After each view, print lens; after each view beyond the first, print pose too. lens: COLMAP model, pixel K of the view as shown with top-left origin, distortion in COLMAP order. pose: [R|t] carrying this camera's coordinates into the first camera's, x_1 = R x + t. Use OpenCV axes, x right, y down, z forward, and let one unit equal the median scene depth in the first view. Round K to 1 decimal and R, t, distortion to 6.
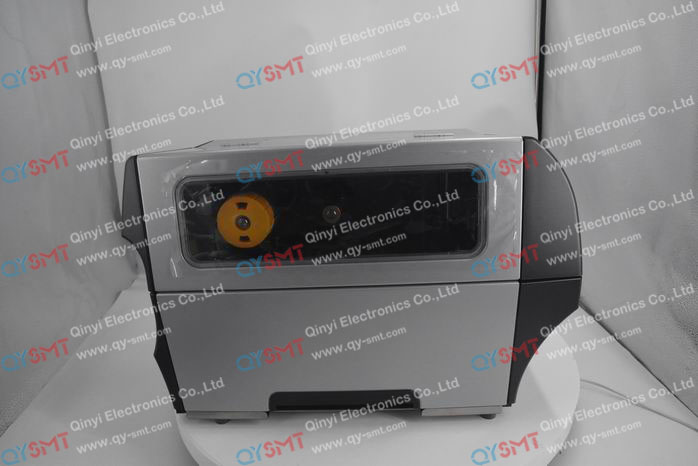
lens RADIAL K [[484.6, 0, 349.0], [0, 484.6, 233.0], [0, 0, 1]] dist [0.001920, -0.000285]
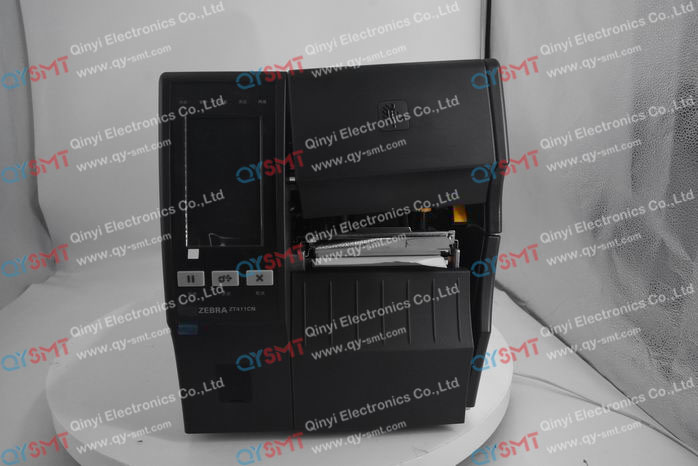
lens RADIAL K [[484.6, 0, 349.0], [0, 484.6, 233.0], [0, 0, 1]] dist [0.001920, -0.000285]
pose [[1.000000, -0.000214, -0.000118, 0.000030], [0.000214, 1.000000, -0.000962, 0.388889], [0.000118, 0.000962, 1.000000, 0.000216]]
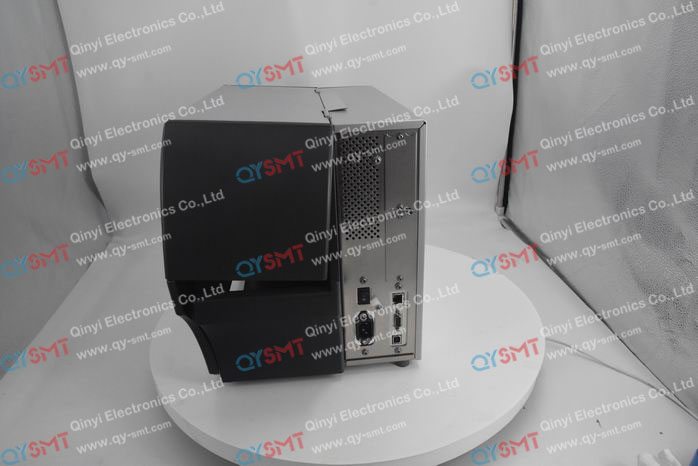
lens RADIAL K [[484.6, 0, 349.0], [0, 484.6, 233.0], [0, 0, 1]] dist [0.001920, -0.000285]
pose [[1.000000, -0.000009, -0.000130, 0.000053], [0.000009, 1.000000, -0.000644, 0.194743], [0.000130, 0.000644, 1.000000, 0.000065]]
